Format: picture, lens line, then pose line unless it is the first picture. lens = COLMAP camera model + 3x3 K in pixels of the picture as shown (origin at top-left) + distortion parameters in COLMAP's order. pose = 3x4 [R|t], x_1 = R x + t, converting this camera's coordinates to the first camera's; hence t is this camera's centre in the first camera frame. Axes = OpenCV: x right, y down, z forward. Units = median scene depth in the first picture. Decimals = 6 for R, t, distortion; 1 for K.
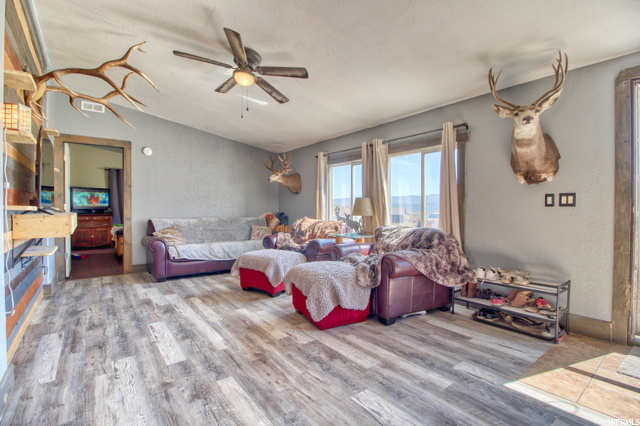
lens RADIAL K [[296.5, 0, 314.5], [0, 296.5, 212.6], [0, 0, 1]] dist [-0.005653, -0.007704]
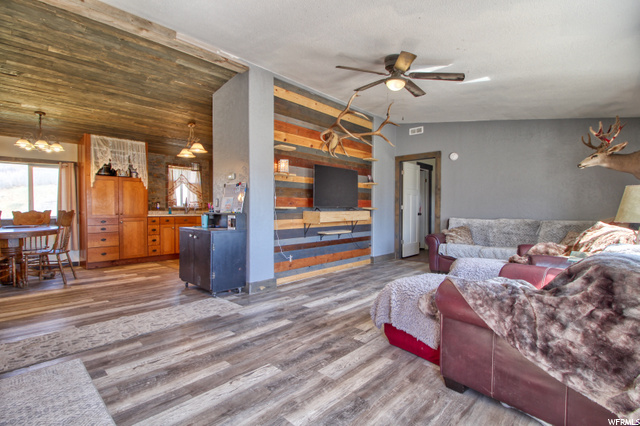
lens RADIAL K [[296.5, 0, 319.4], [0, 296.5, 216.8], [0, 0, 1]] dist [-0.005653, -0.007704]
pose [[0.172588, 0.023470, -0.984714, 0.942440], [-0.014159, 0.999672, 0.021345, 0.000820], [0.984892, 0.010259, 0.172863, 0.699538]]
